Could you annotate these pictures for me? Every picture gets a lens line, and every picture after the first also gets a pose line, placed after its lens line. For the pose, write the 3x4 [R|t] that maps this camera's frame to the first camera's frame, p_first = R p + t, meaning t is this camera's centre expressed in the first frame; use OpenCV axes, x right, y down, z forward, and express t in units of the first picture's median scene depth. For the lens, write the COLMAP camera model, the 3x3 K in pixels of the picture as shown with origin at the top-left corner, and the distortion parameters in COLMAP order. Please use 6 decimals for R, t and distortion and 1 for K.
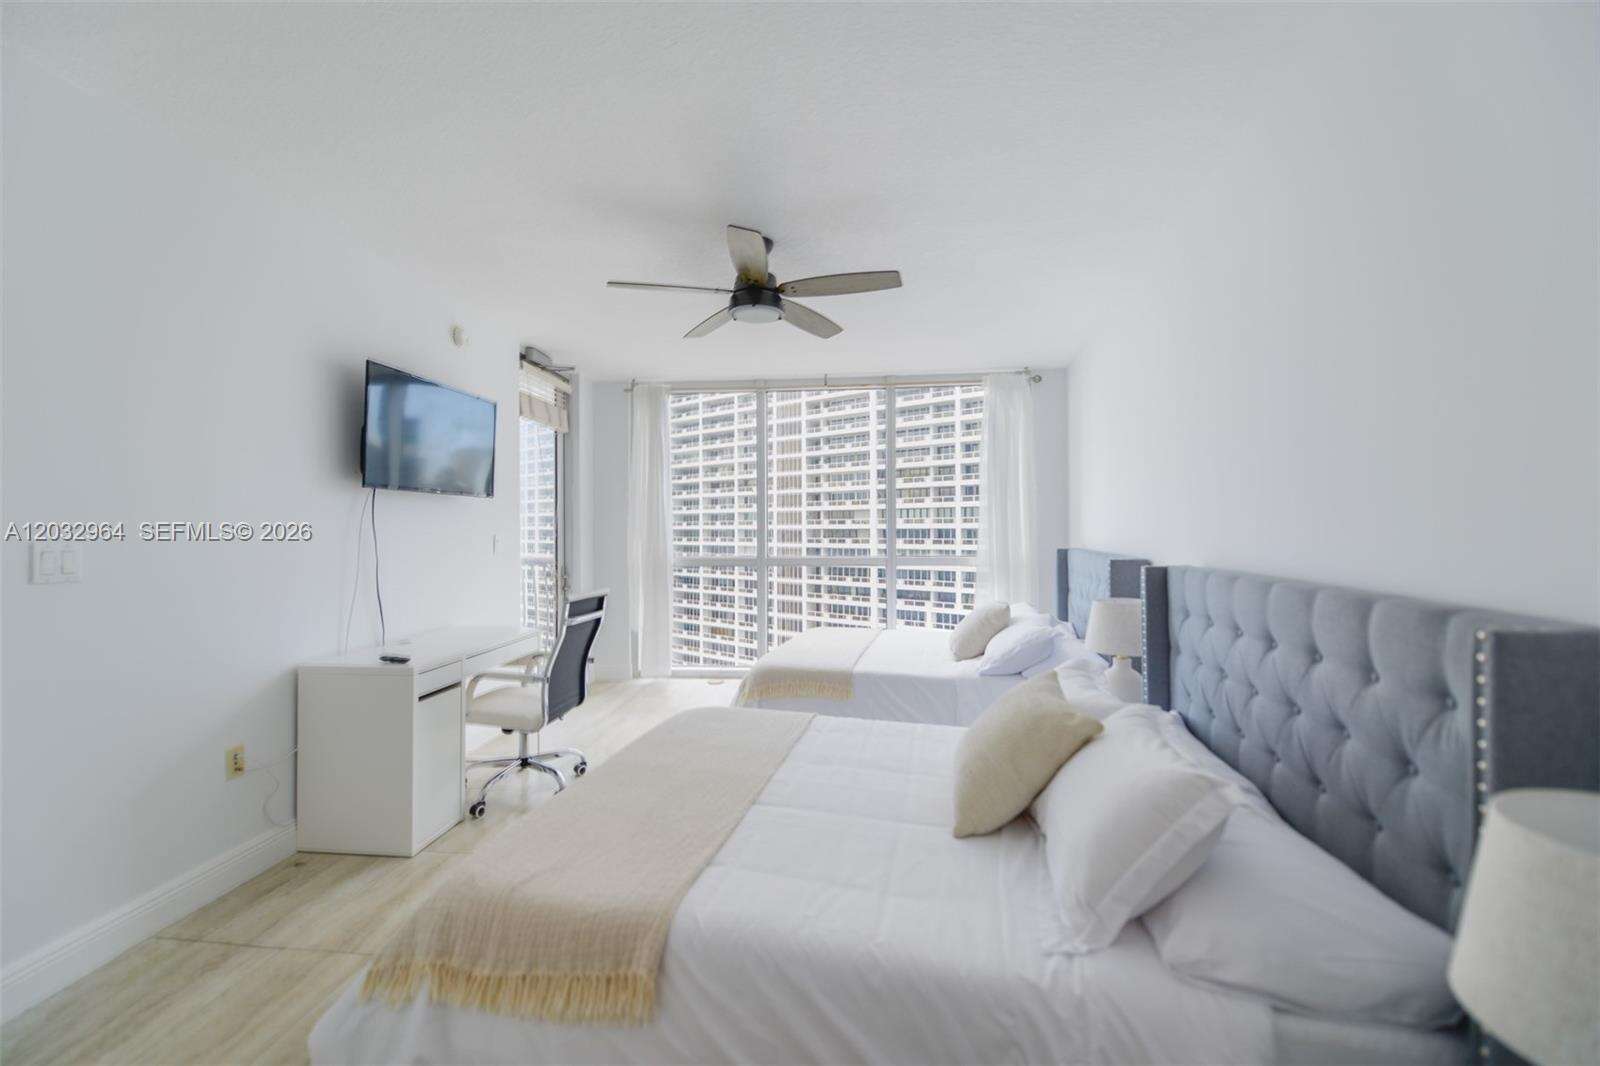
lens RADIAL K [[635.4, 0, 790.6], [0, 635.4, 527.4], [0, 0, 1]] dist [0.003181, -0.001574]
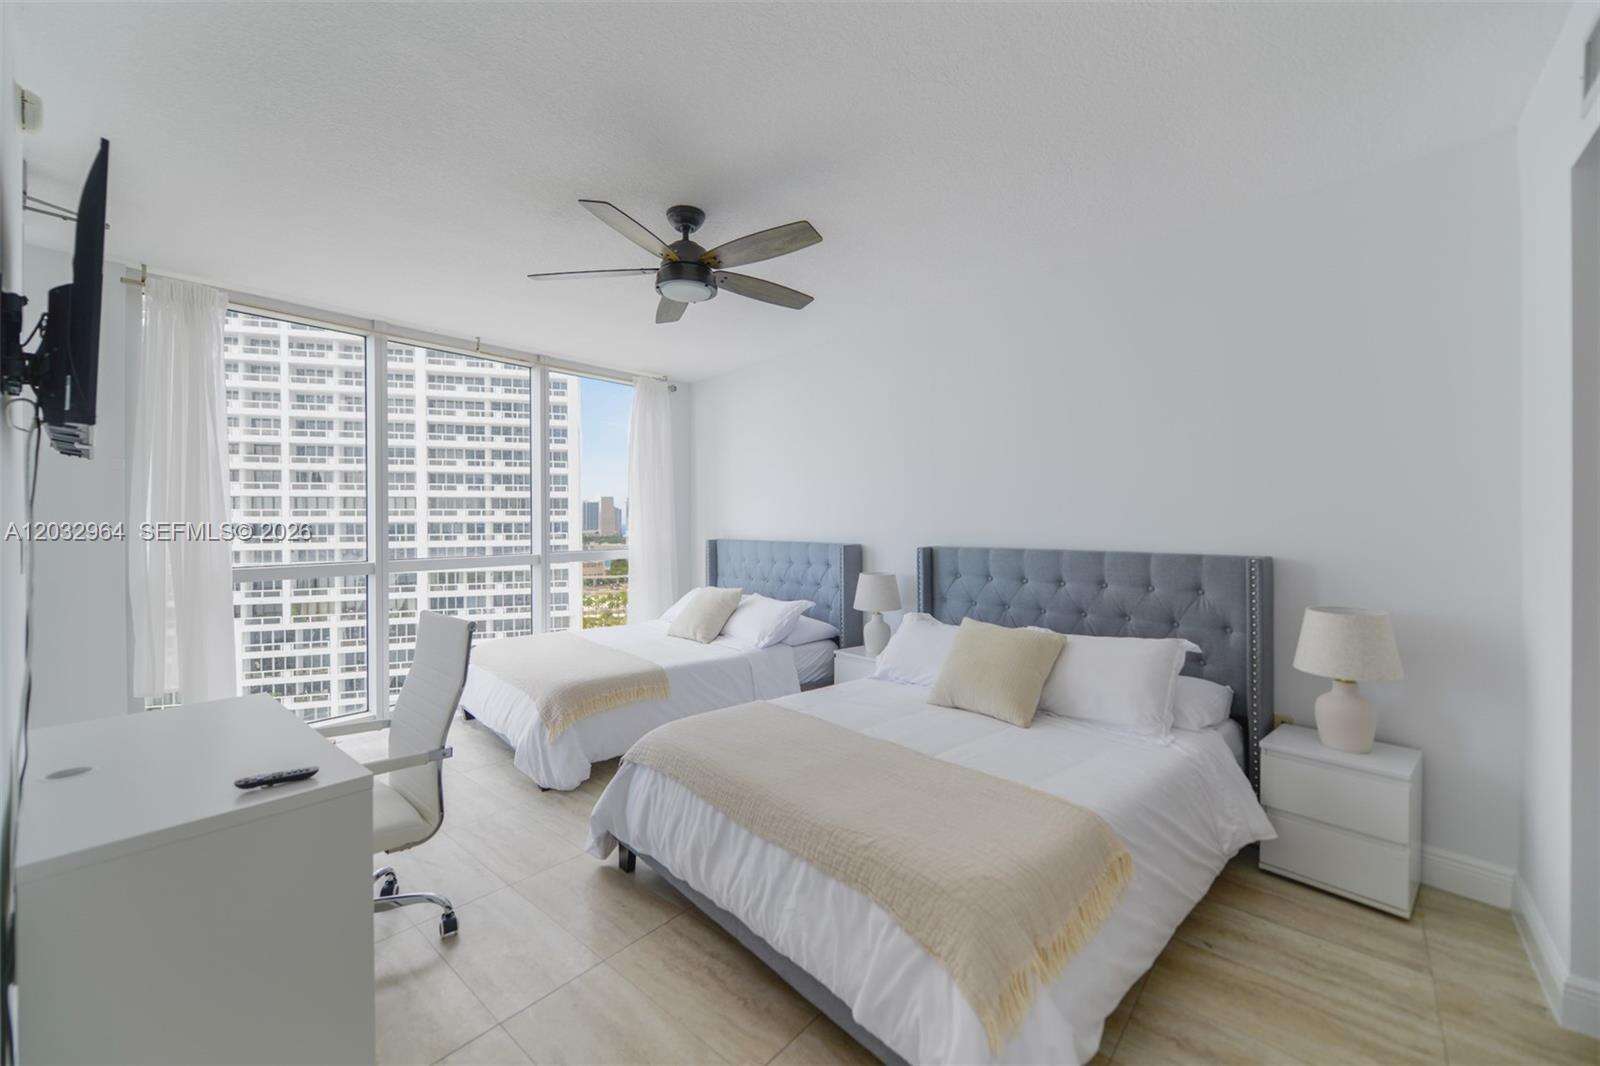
lens RADIAL K [[635.4, 0, 790.6], [0, 635.4, 527.4], [0, 0, 1]] dist [0.003181, -0.001574]
pose [[0.574241, -0.006583, 0.818660, -0.390497], [-0.000464, 0.999965, 0.008366, 0.000656], [-0.818686, -0.005184, 0.574217, 0.182215]]
